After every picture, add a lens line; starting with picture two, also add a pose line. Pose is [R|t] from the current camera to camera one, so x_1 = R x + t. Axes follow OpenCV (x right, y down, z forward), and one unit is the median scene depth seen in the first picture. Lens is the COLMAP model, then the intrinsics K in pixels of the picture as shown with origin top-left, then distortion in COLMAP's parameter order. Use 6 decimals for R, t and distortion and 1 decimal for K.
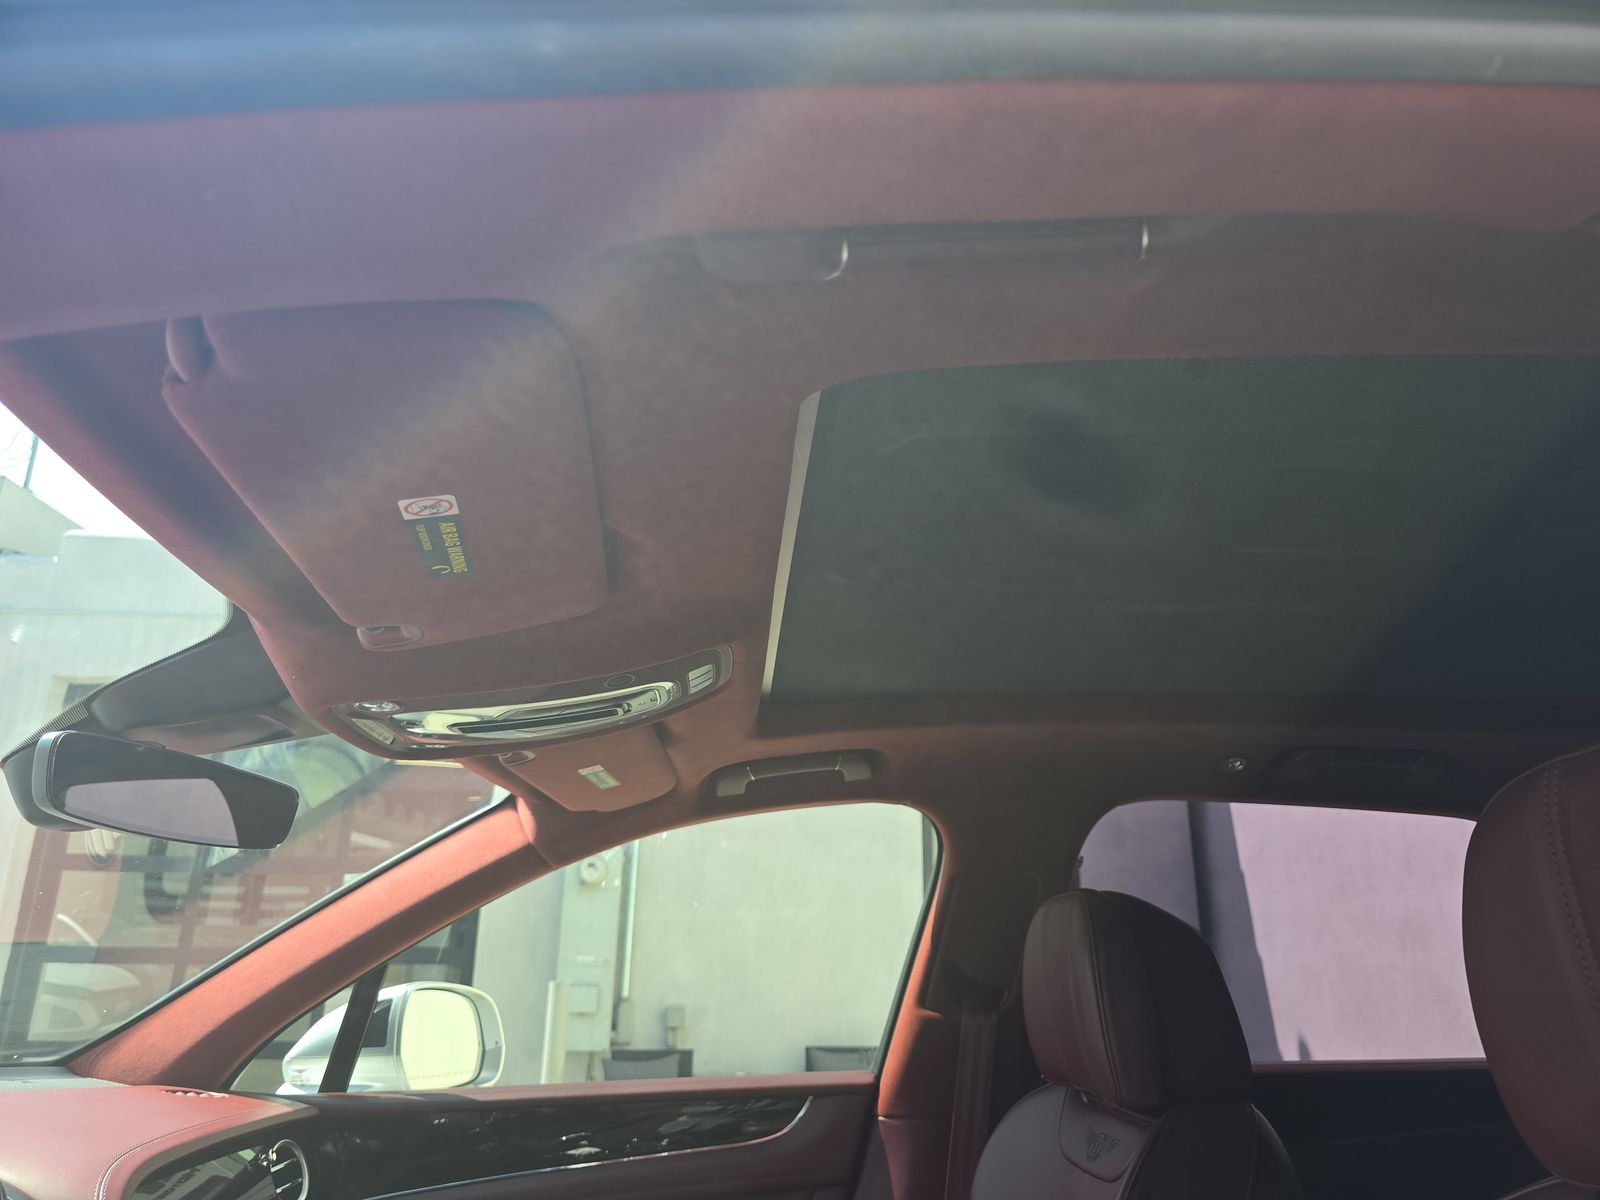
lens RADIAL K [[1086.3, 0, 801.8], [0, 1086.3, 594.1], [0, 0, 1]] dist [0.021595, -0.023820]
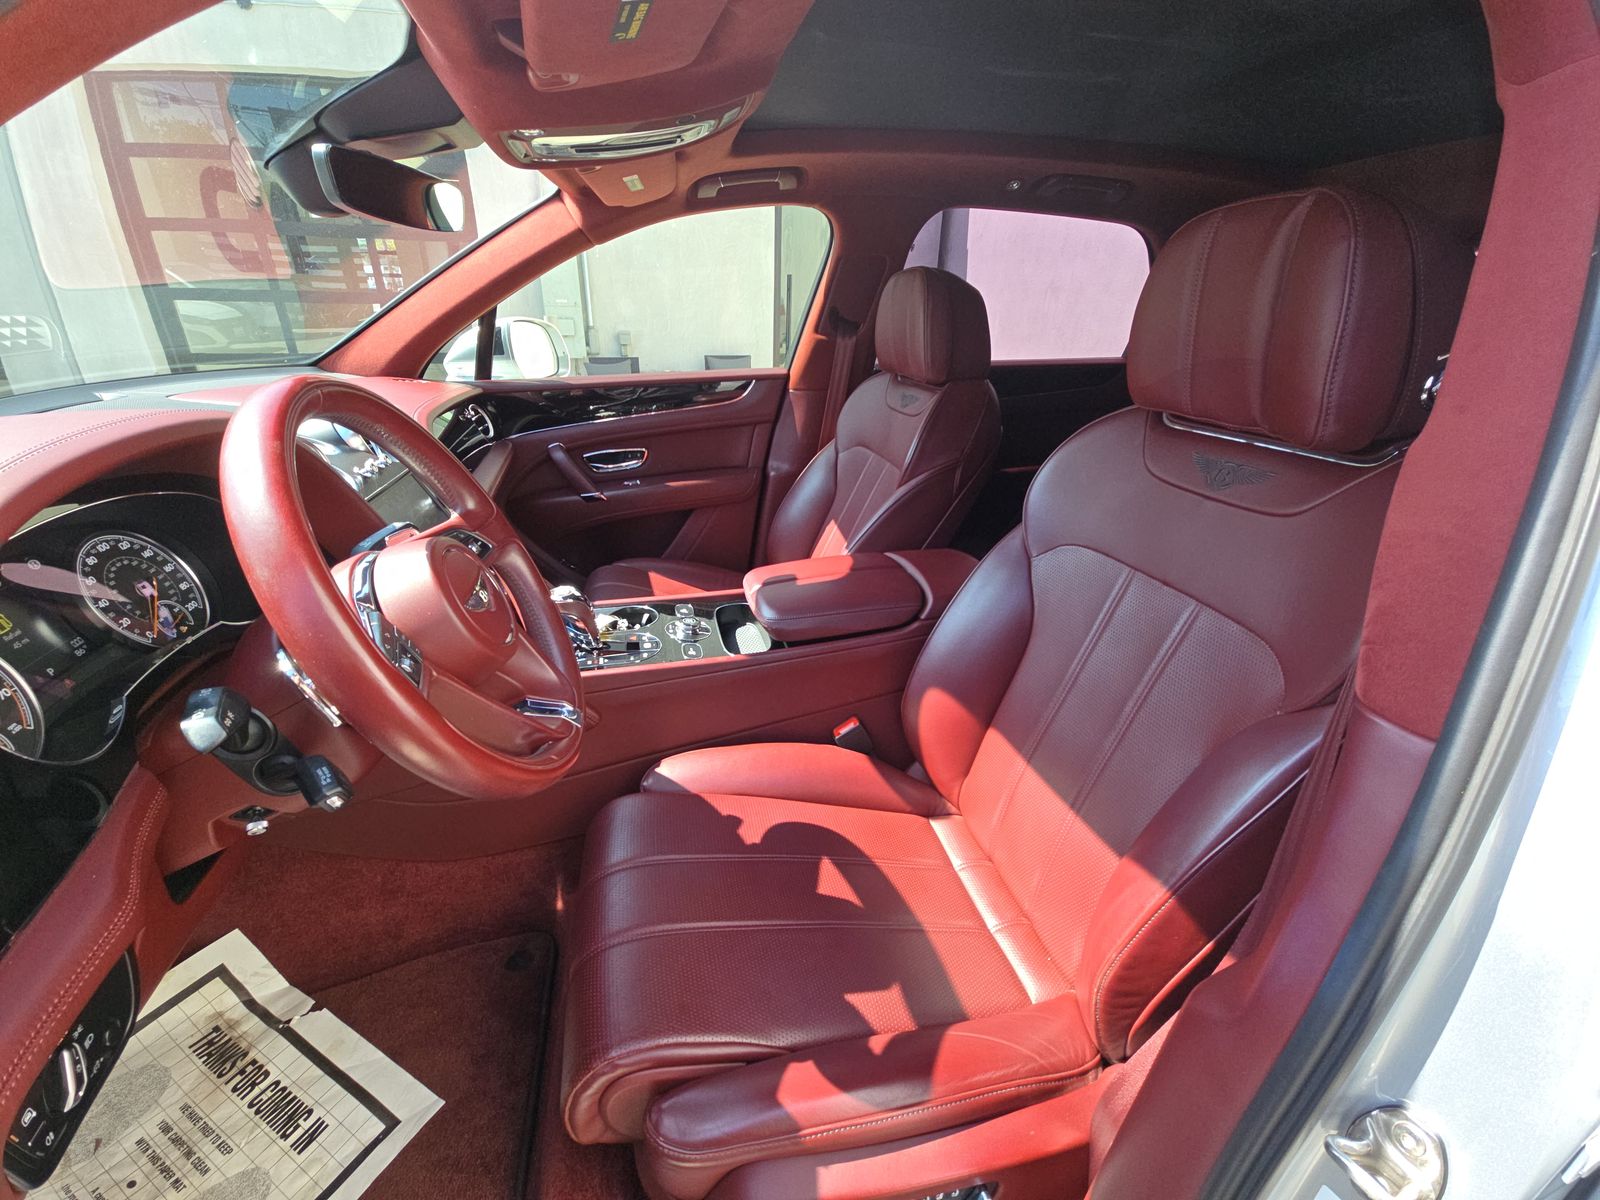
lens RADIAL K [[645.3, 0, 796.3], [0, 645.3, 595.6], [0, 0, 1]] dist [-0.000834, -0.000902]
pose [[0.985865, -0.059430, 0.156650, -0.117734], [-0.063152, 0.734203, 0.675987, -0.030442], [-0.155187, -0.676324, 0.720071, -0.079079]]
